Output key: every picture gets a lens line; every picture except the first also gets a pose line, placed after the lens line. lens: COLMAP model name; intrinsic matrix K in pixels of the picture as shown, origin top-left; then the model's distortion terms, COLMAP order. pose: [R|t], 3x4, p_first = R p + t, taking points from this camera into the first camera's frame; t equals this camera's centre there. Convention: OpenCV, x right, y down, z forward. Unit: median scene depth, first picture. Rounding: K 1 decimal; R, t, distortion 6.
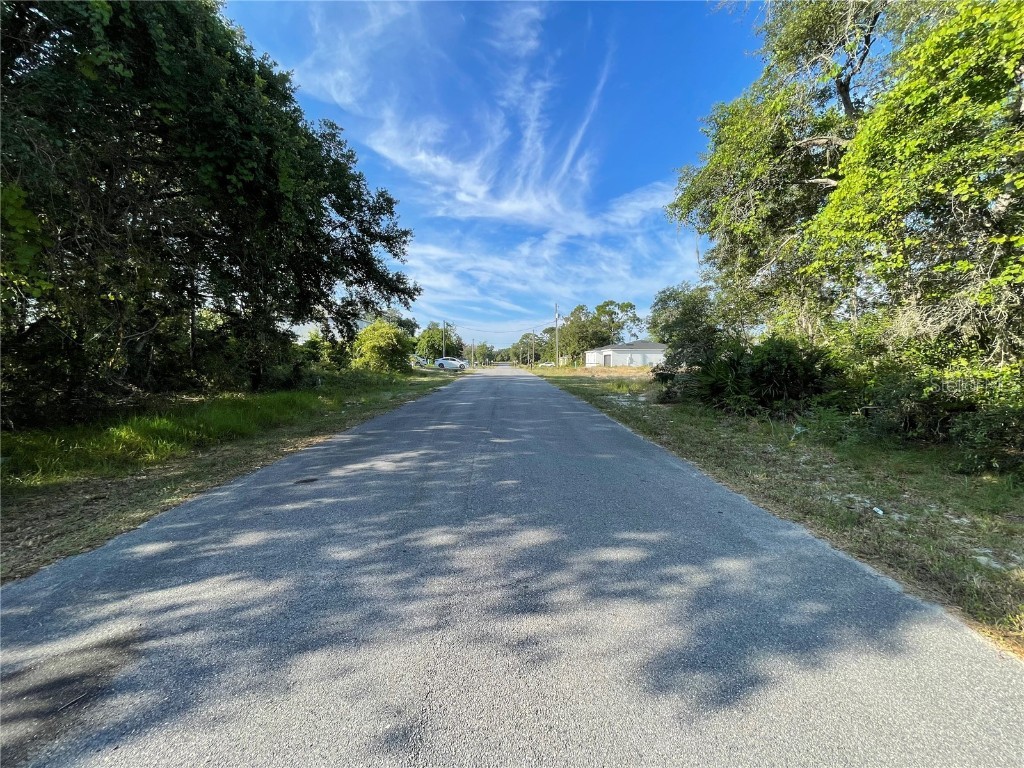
lens RADIAL K [[418.3, 0, 508.9], [0, 418.3, 380.0], [0, 0, 1]] dist [-0.000935, -0.000510]
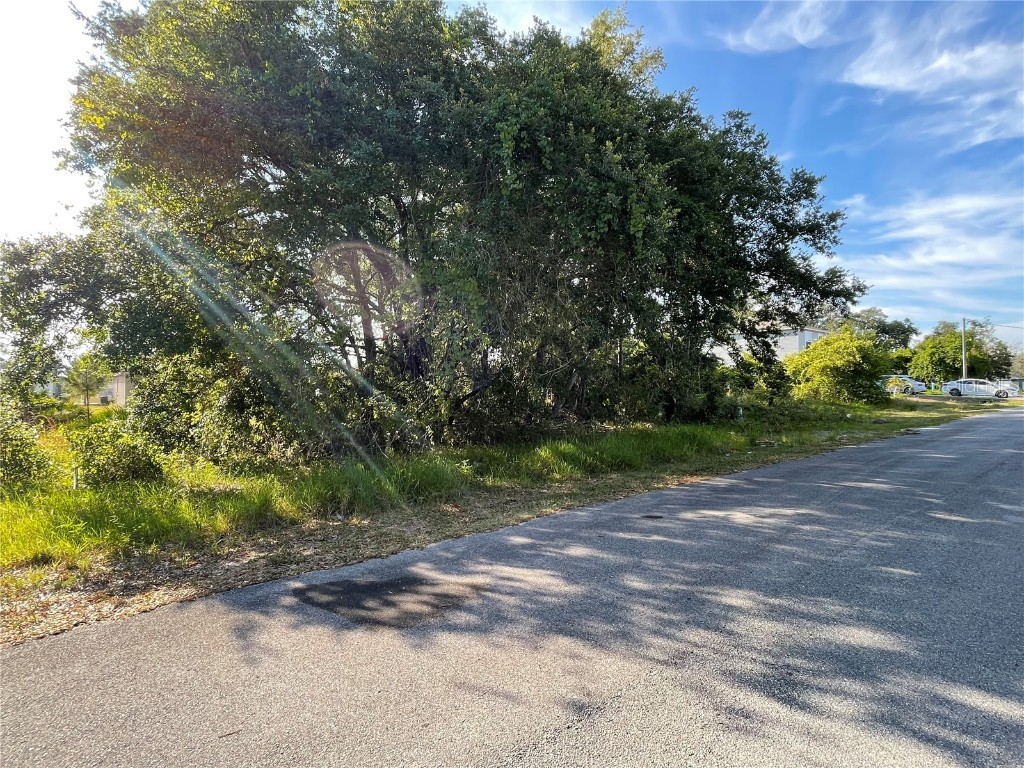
lens RADIAL K [[537.5, 0, 513.4], [0, 537.5, 388.0], [0, 0, 1]] dist [0.000118, 0.001107]
pose [[0.639074, -0.005974, -0.769122, 0.381911], [-0.025080, 0.999276, -0.028601, -0.024031], [0.768736, 0.037568, 0.638462, -0.098980]]
